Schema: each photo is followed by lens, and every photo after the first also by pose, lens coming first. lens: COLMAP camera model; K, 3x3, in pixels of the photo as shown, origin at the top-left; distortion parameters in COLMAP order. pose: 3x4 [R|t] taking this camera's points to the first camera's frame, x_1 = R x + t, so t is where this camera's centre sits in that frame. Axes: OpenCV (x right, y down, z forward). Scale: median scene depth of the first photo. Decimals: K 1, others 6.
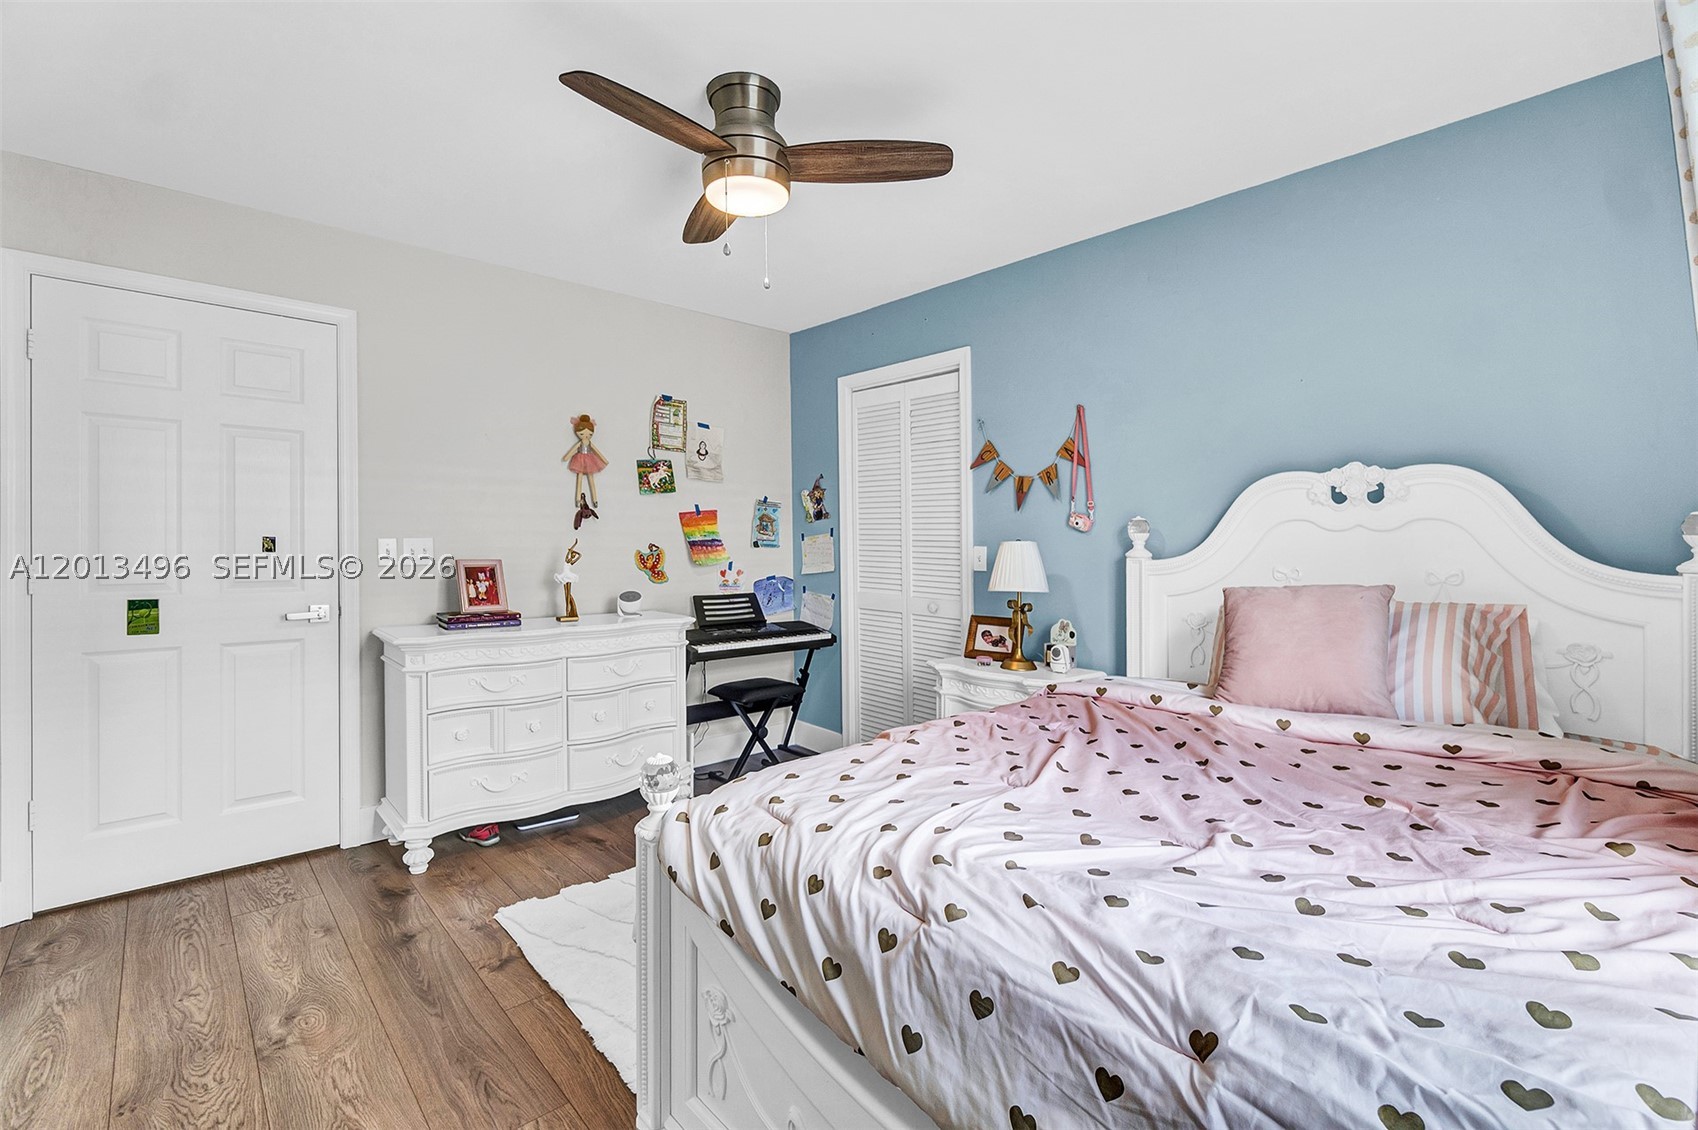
lens RADIAL K [[737.7, 0, 847.1], [0, 737.7, 554.1], [0, 0, 1]] dist [0.002628, 0.000220]
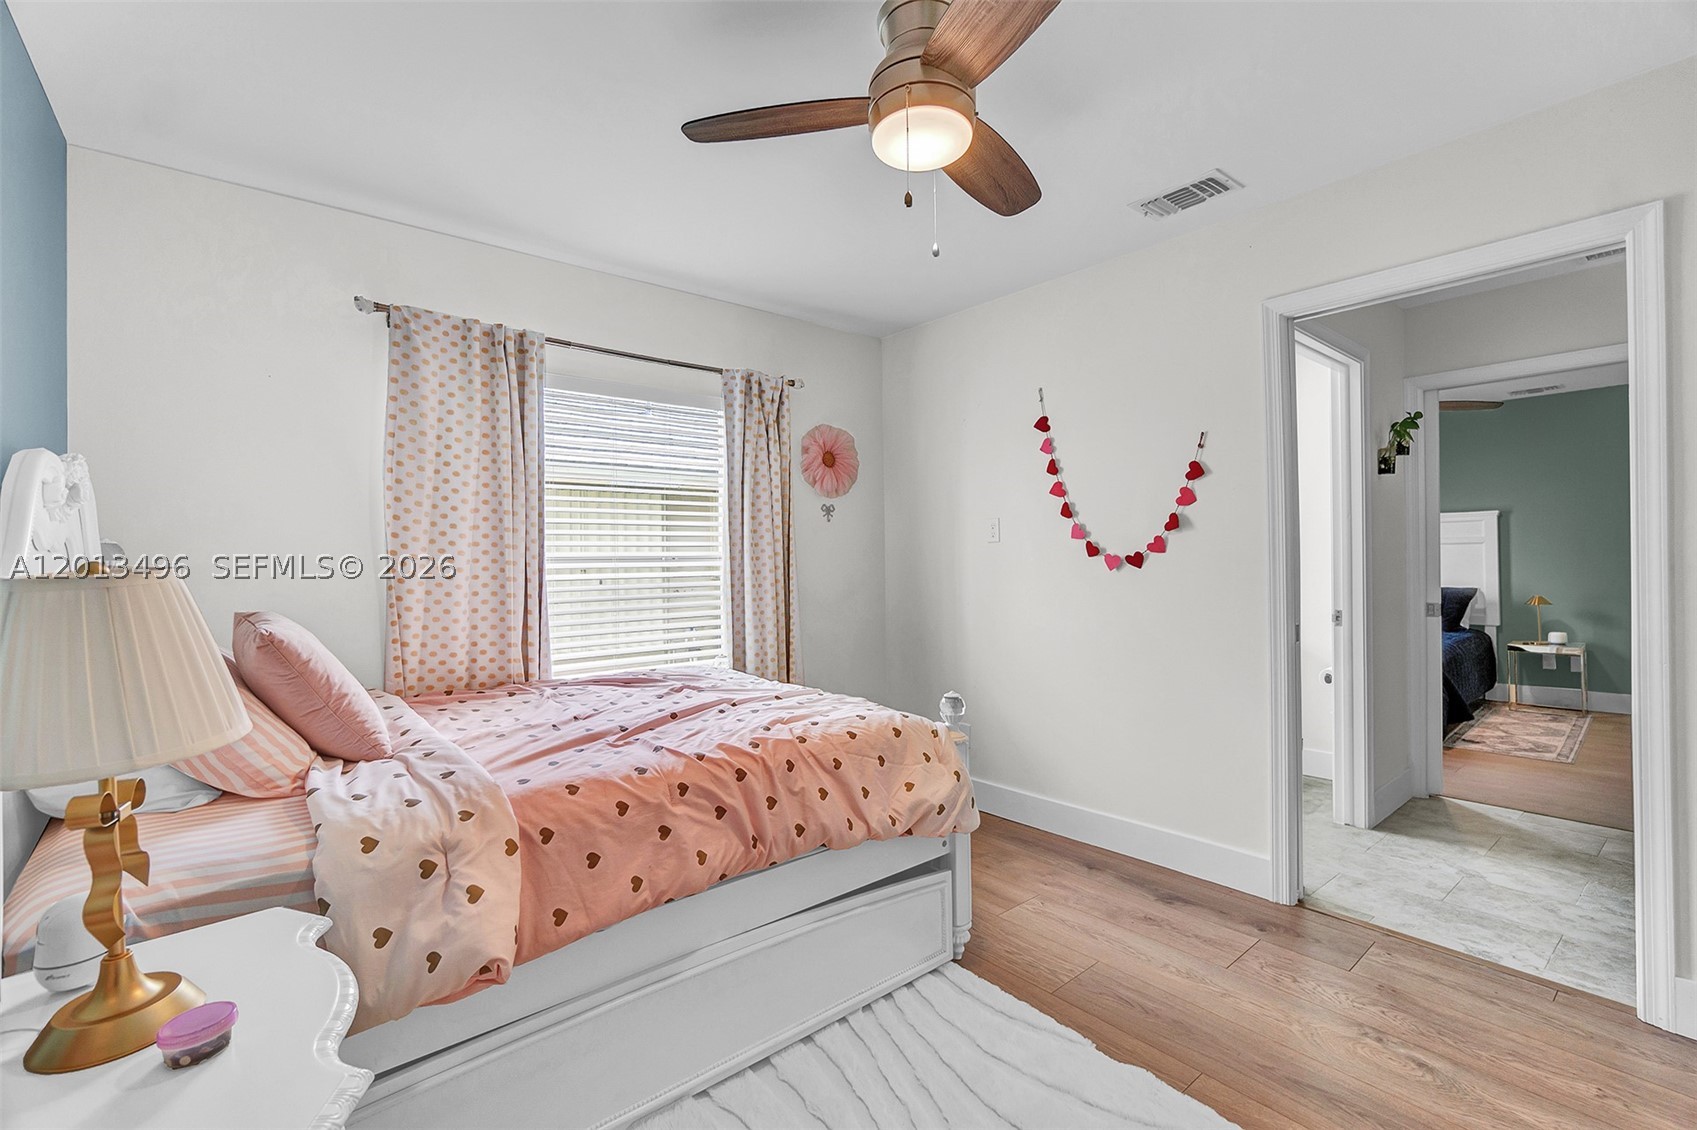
lens RADIAL K [[737.2, 0, 847.2], [0, 737.2, 560.1], [0, 0, 1]] dist [0.002628, 0.000220]
pose [[-0.998072, 0.007904, 0.061563, -0.053031], [0.008687, 0.999885, 0.012466, -0.017373], [-0.061457, 0.012977, -0.998025, 1.153920]]
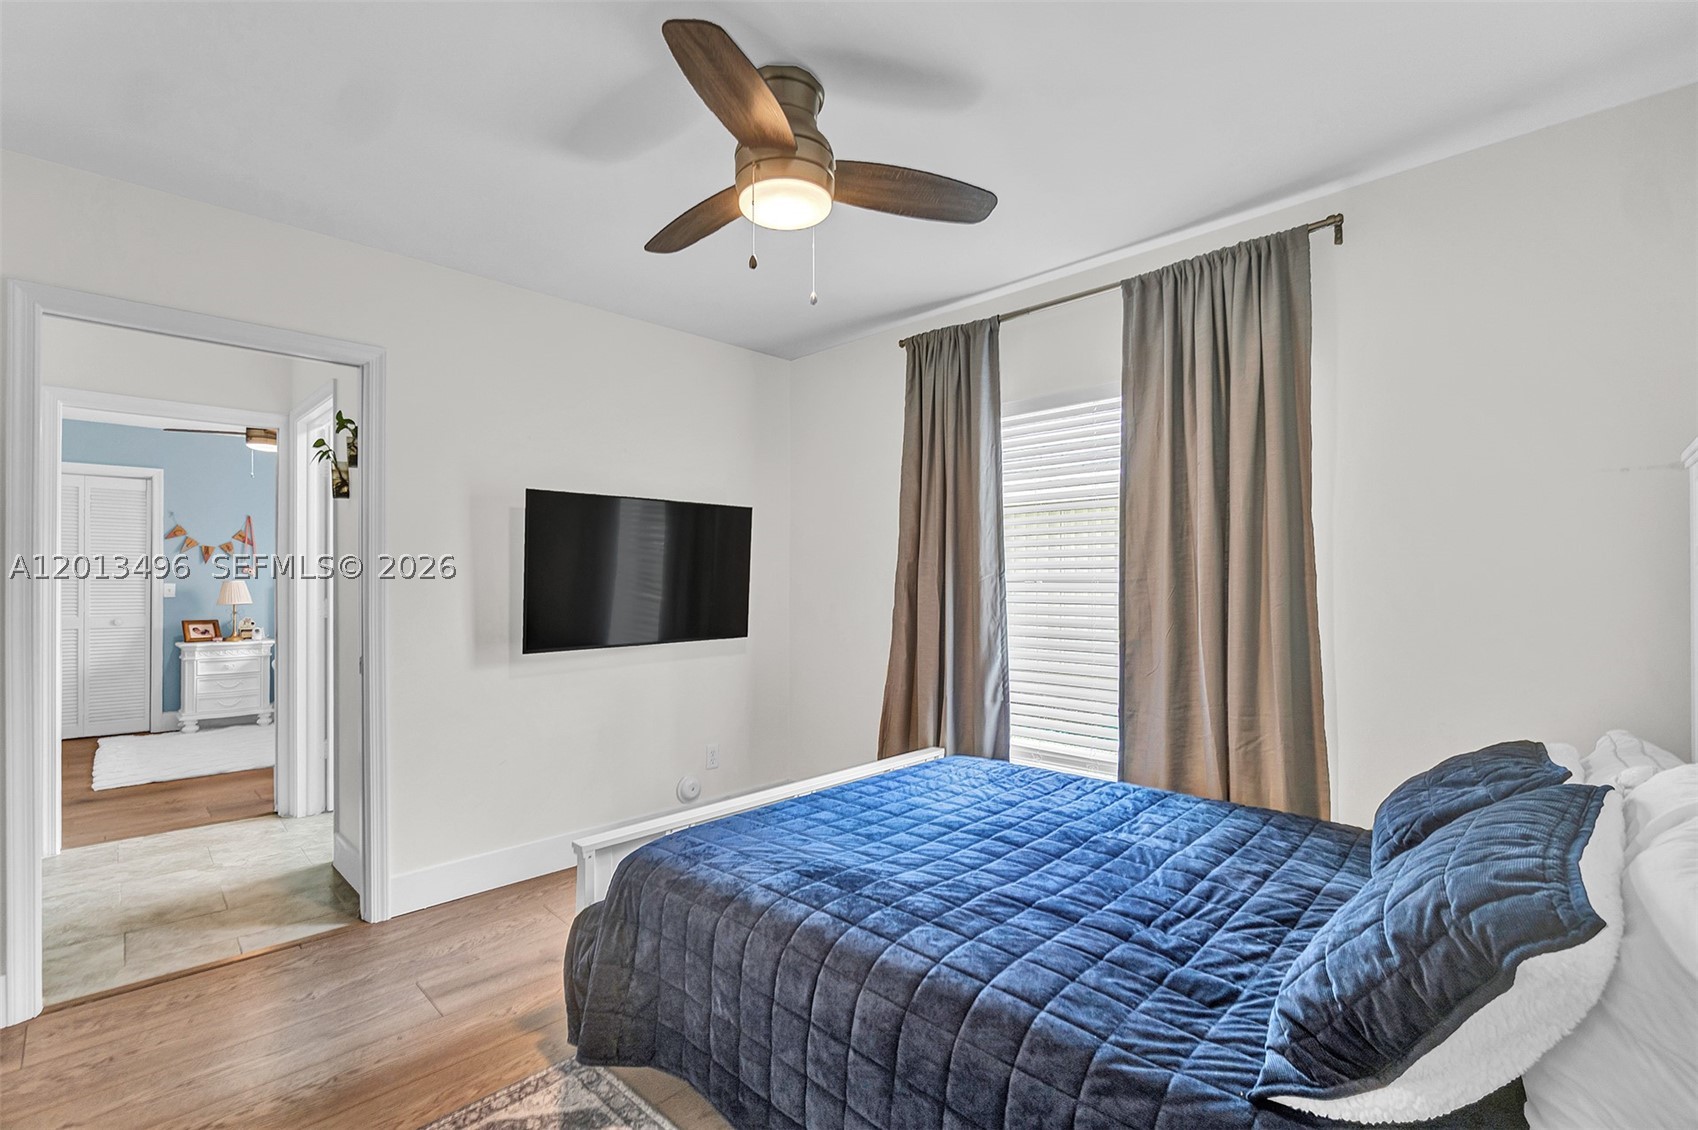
lens RADIAL K [[737.7, 0, 844.4], [0, 737.7, 564.1], [0, 0, 1]] dist [0.002628, 0.000220]
pose [[-0.043504, -0.001698, 0.999052, -1.786354], [0.007424, 0.999970, 0.002023, -0.050674], [-0.999026, 0.007505, -0.043490, -0.583527]]
